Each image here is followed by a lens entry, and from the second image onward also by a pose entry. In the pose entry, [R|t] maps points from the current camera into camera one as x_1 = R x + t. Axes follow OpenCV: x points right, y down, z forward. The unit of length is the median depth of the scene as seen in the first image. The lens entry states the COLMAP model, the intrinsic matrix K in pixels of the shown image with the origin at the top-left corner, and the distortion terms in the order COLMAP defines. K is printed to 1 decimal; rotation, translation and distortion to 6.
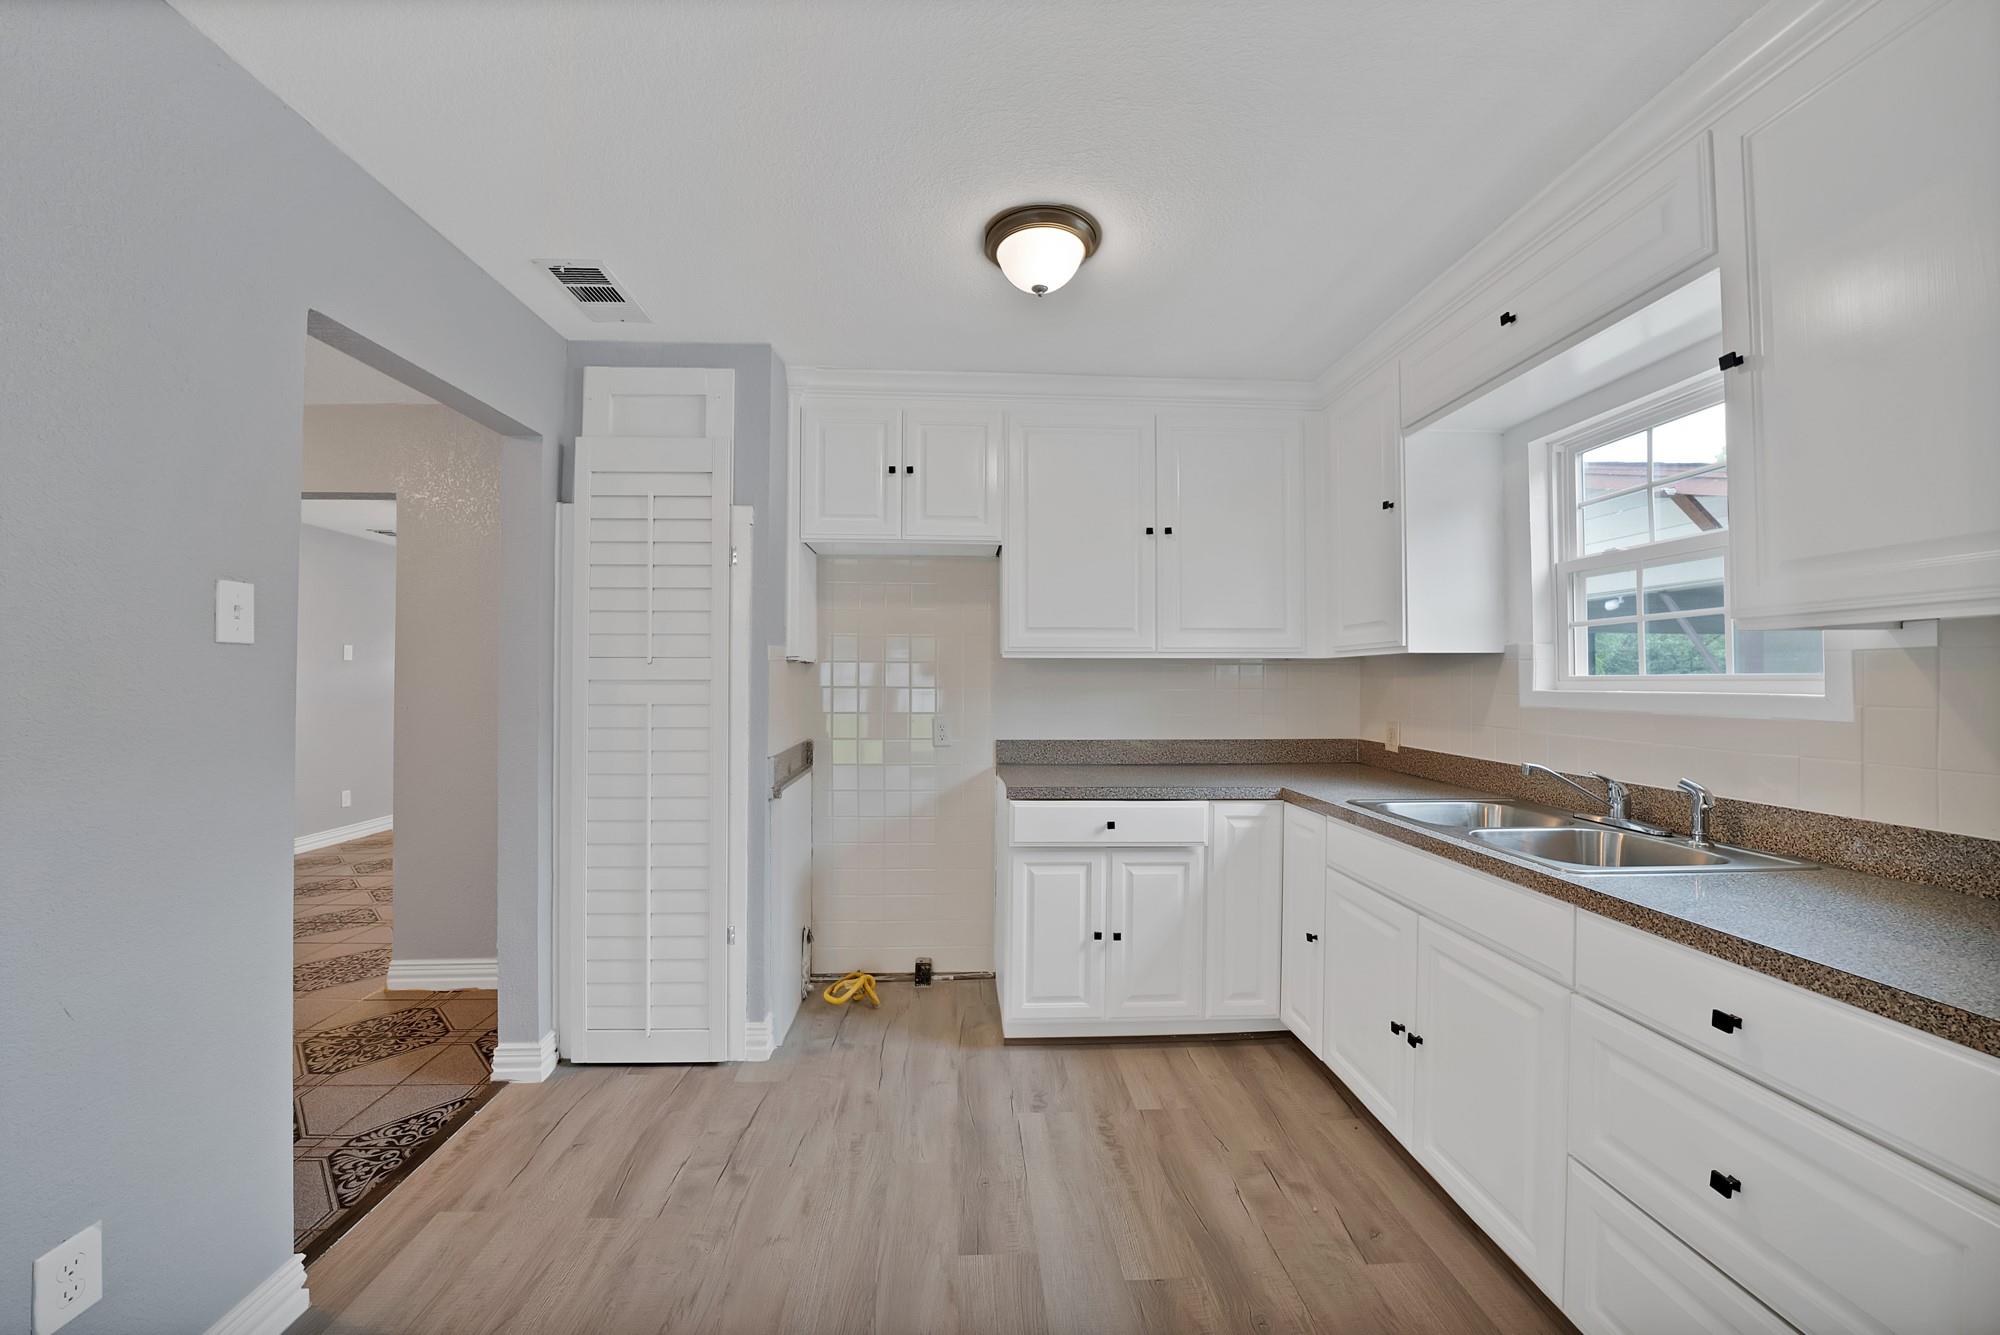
lens RADIAL K [[722.4, 0, 998.8], [0, 722.4, 676.3], [0, 0, 1]] dist [-0.001473, -0.000099]
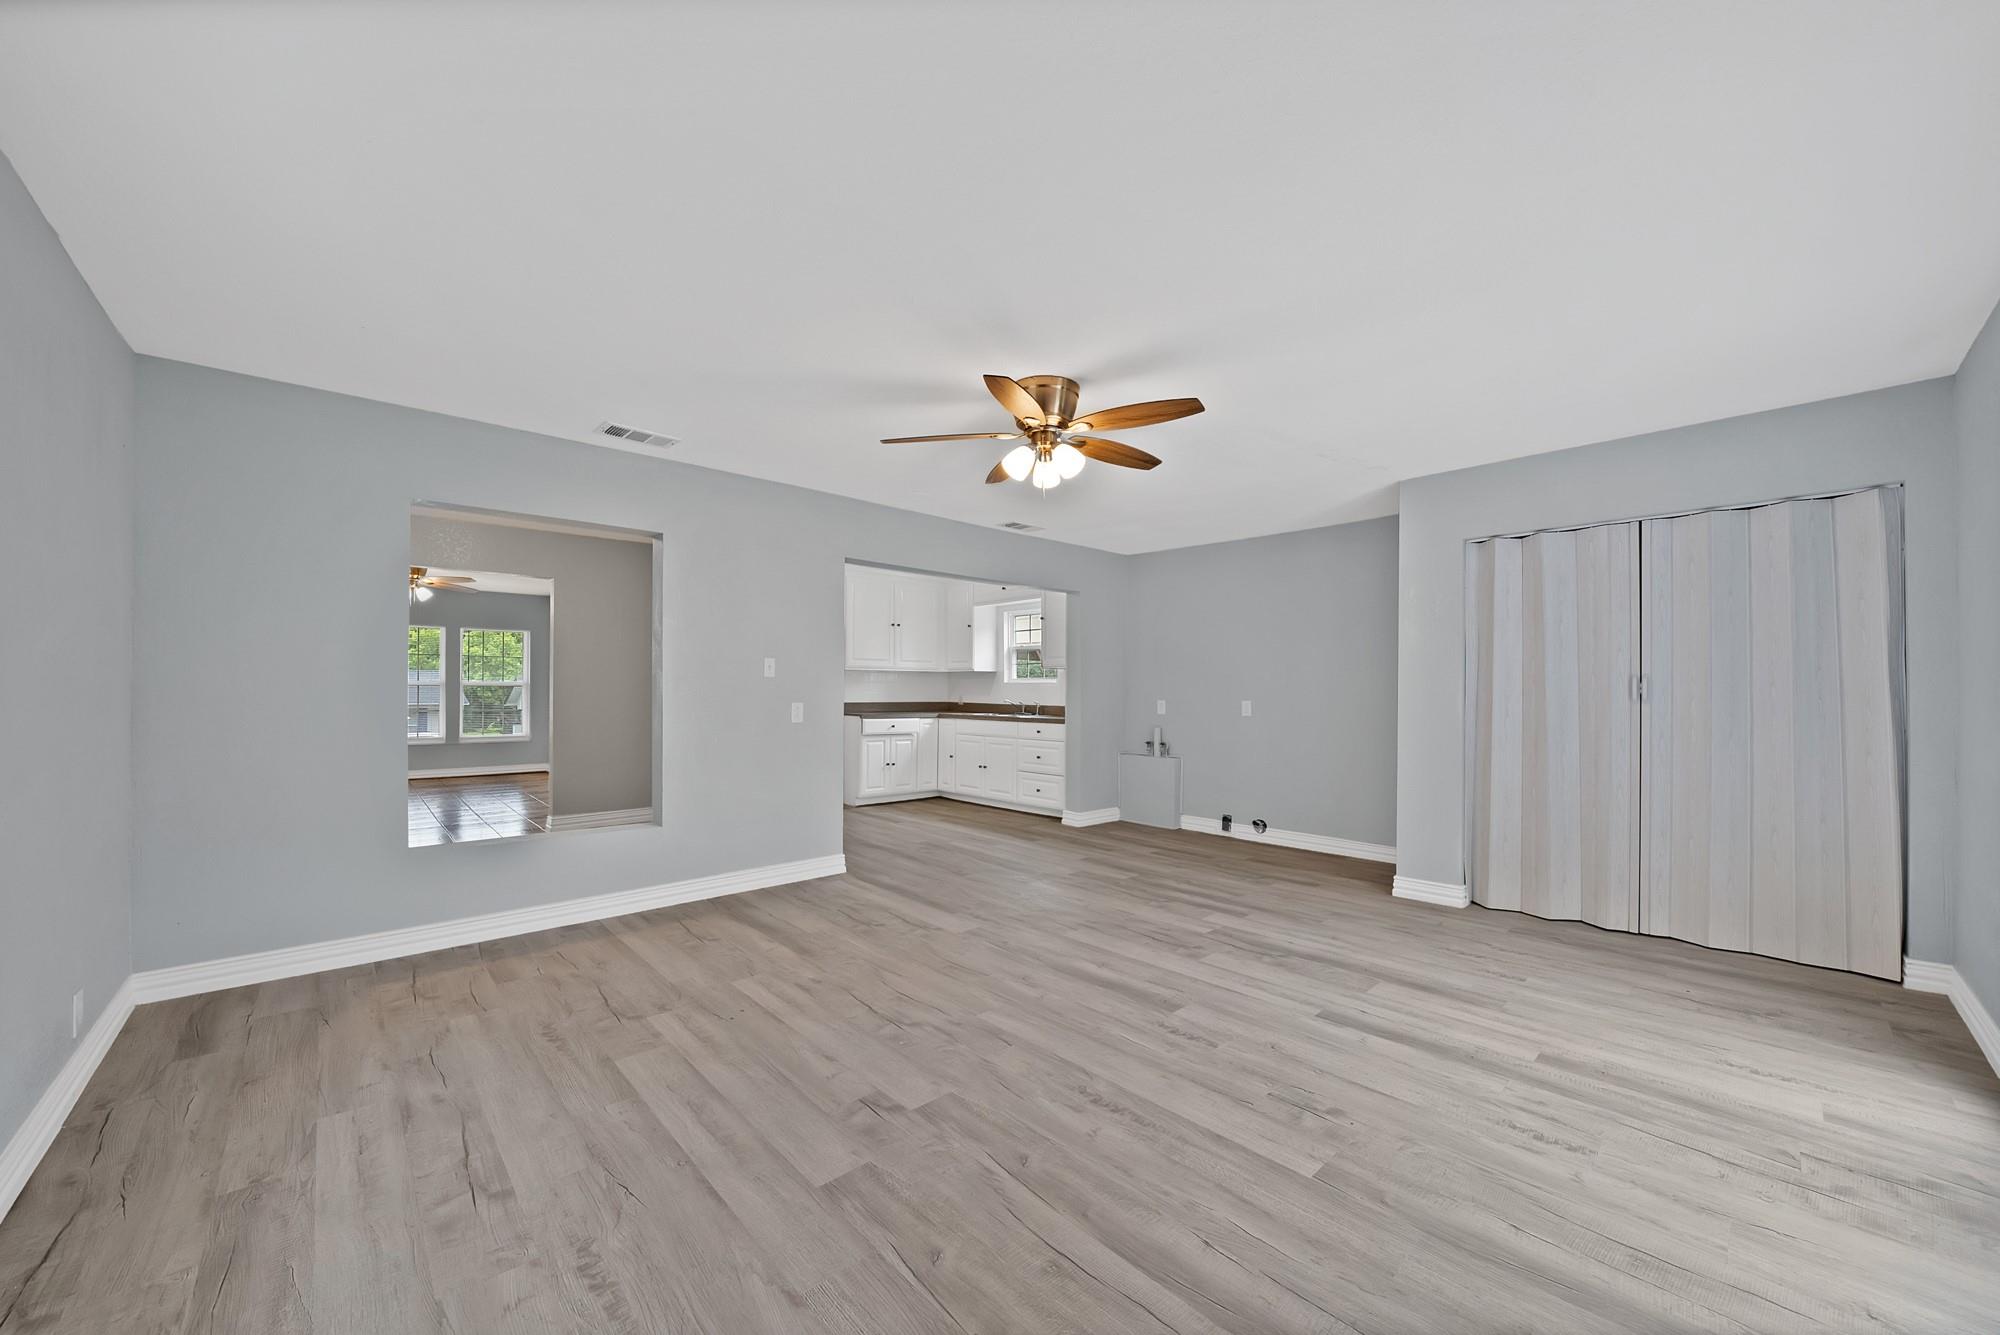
lens RADIAL K [[722.4, 0, 998.8], [0, 722.4, 676.3], [0, 0, 1]] dist [-0.001473, -0.000099]
pose [[0.783730, 0.013184, 0.620962, -1.400618], [-0.008030, 0.999906, -0.011095, 0.030636], [-0.621050, 0.003709, 0.783763, -1.664888]]
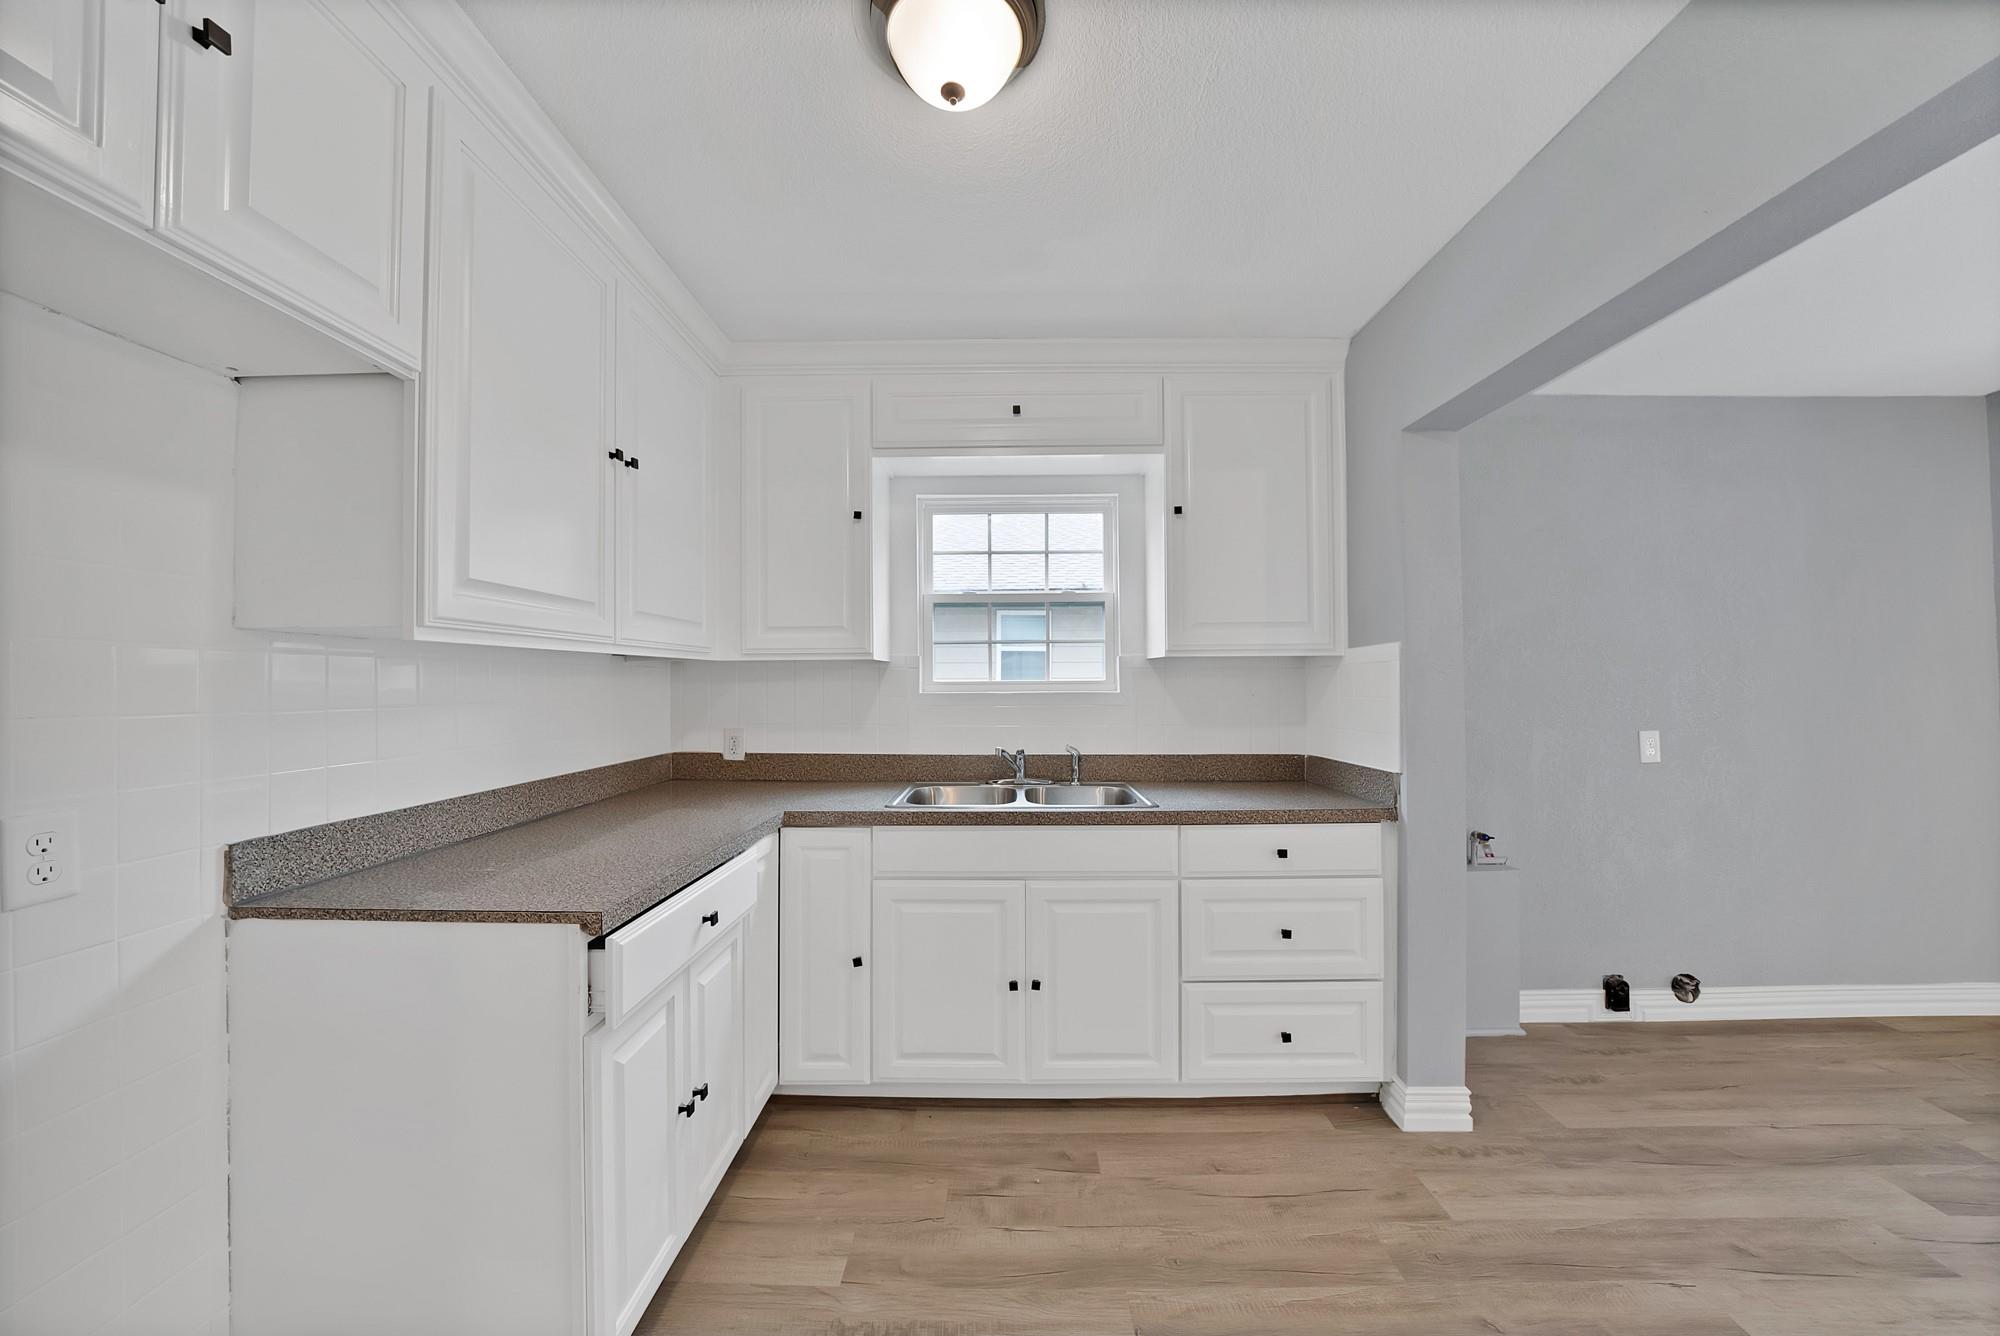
lens RADIAL K [[722.4, 0, 998.8], [0, 722.4, 676.8], [0, 0, 1]] dist [-0.001473, -0.000099]
pose [[0.081713, 0.004297, 0.996647, -0.467499], [-0.001111, 0.999990, -0.004220, -0.002893], [-0.996655, -0.000763, 0.081717, 0.712613]]
